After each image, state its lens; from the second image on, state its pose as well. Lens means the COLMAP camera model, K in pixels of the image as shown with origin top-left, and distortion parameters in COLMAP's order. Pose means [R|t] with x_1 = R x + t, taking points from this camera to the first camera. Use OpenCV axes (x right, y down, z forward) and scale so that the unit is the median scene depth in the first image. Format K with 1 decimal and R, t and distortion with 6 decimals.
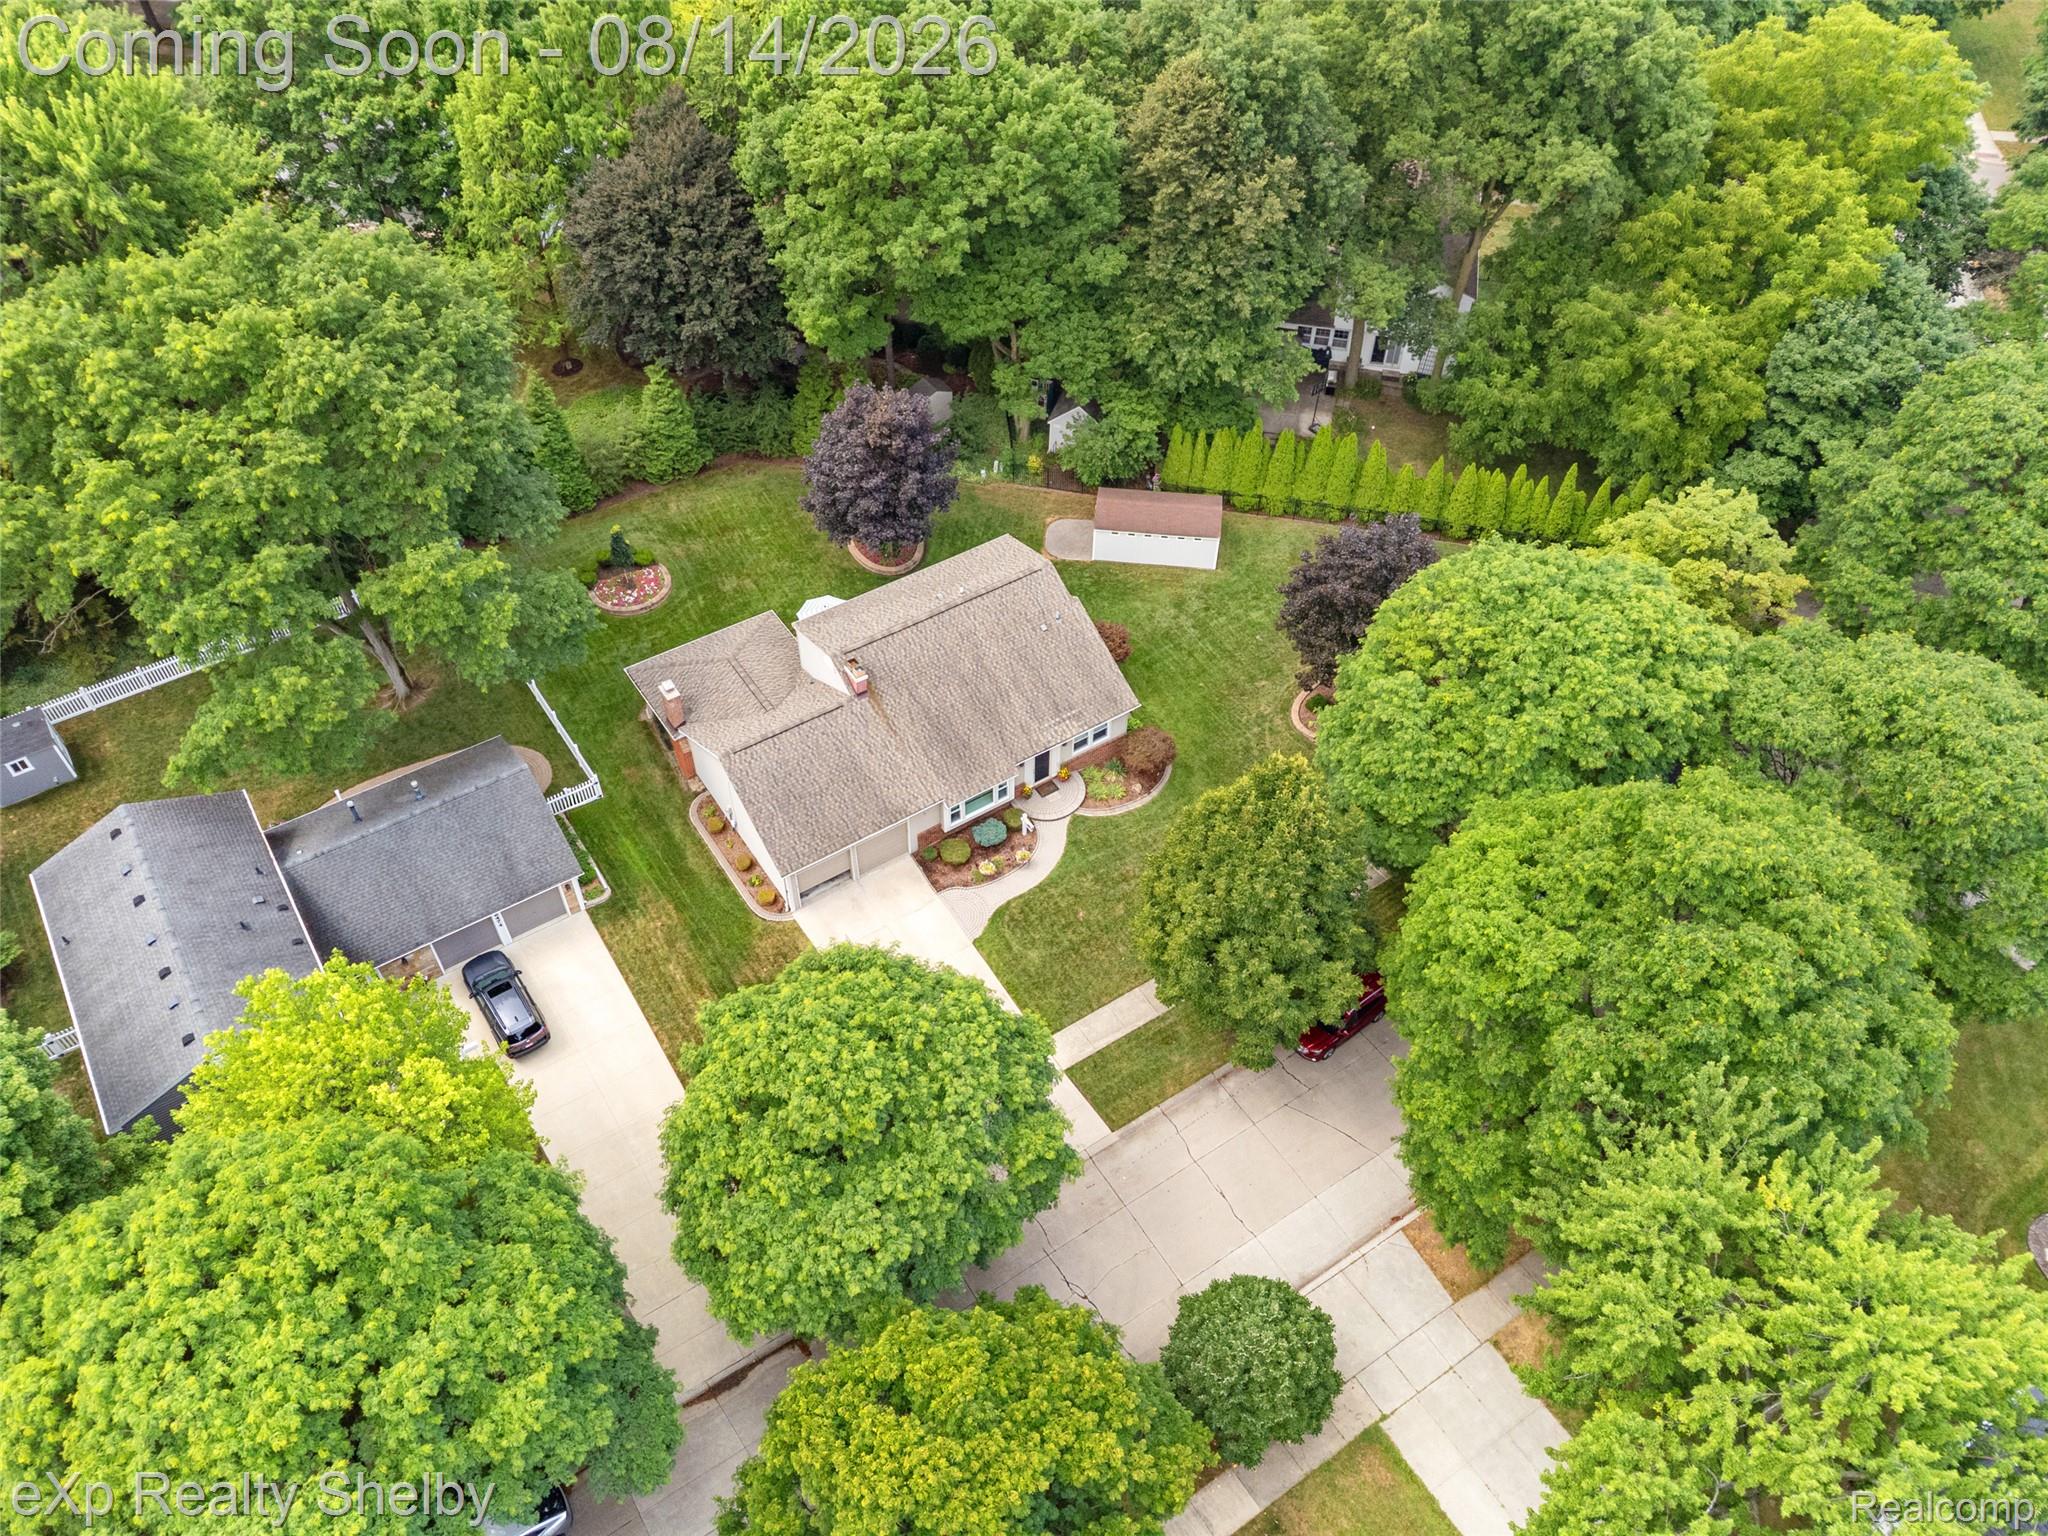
lens RADIAL K [[1556.2, 0, 1024.0], [0, 1556.2, 768.0], [0, 0, 1]] dist [0.067042, -0.089424]
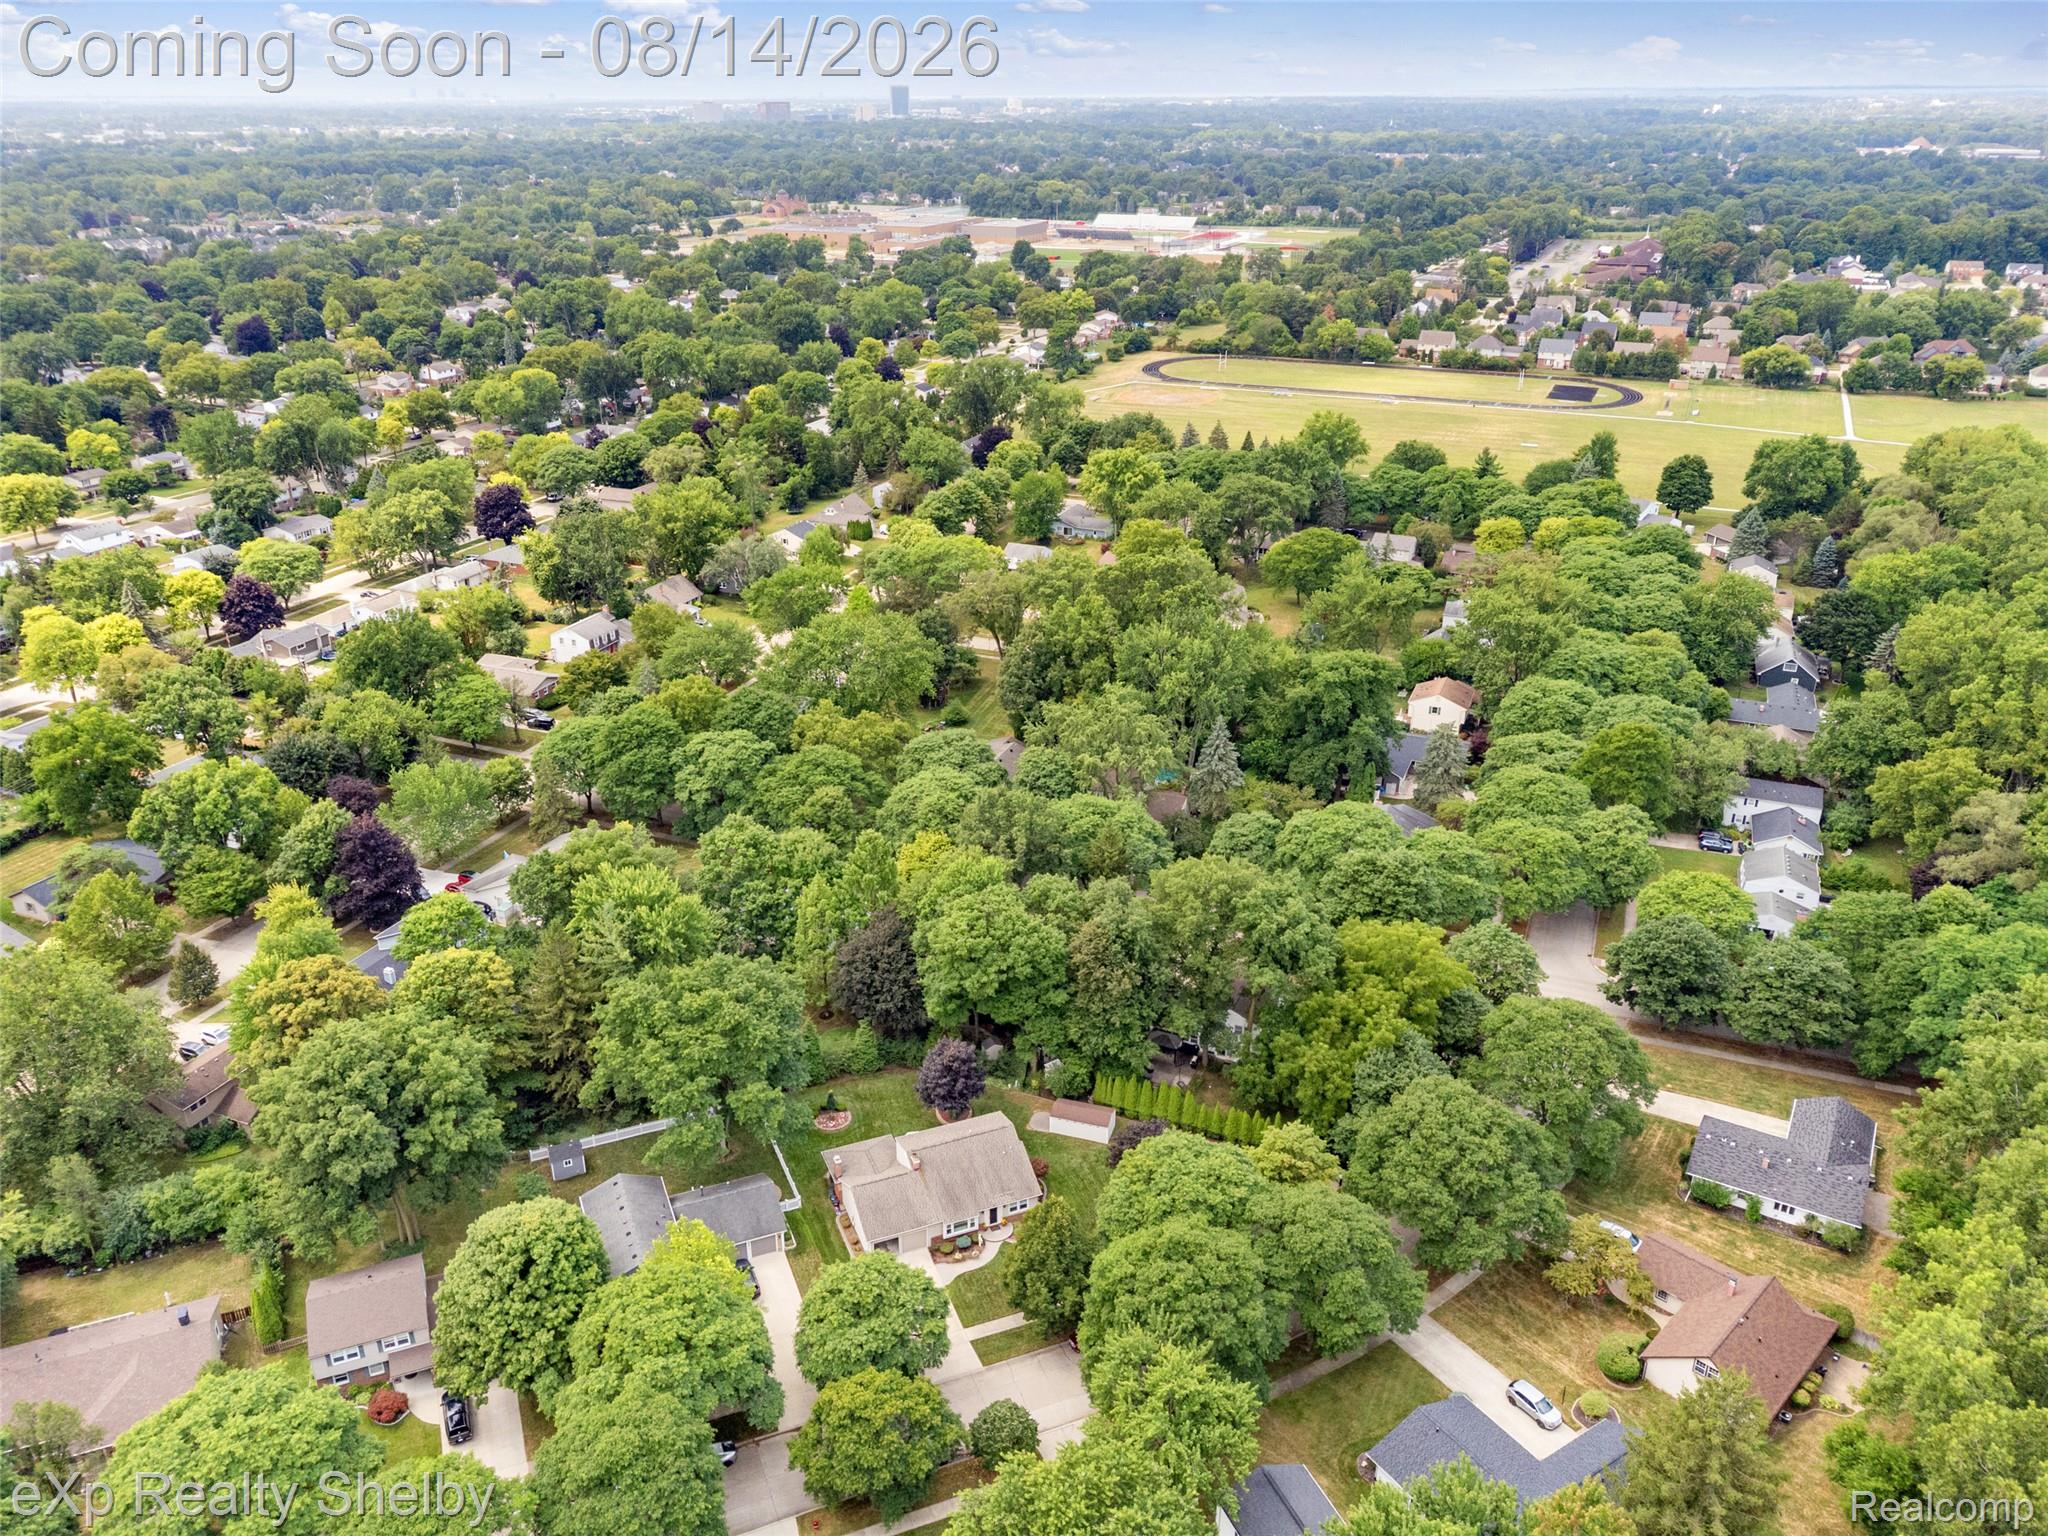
lens RADIAL K [[1556.2, 0, 1024.0], [0, 1556.2, 768.0], [0, 0, 1]] dist [0.067042, -0.089424]
pose [[0.981747, 0.072623, -0.175781, 0.394519], [-0.136881, 0.911472, -0.387921, 0.271738], [0.132048, 0.404901, 0.904775, -1.247277]]
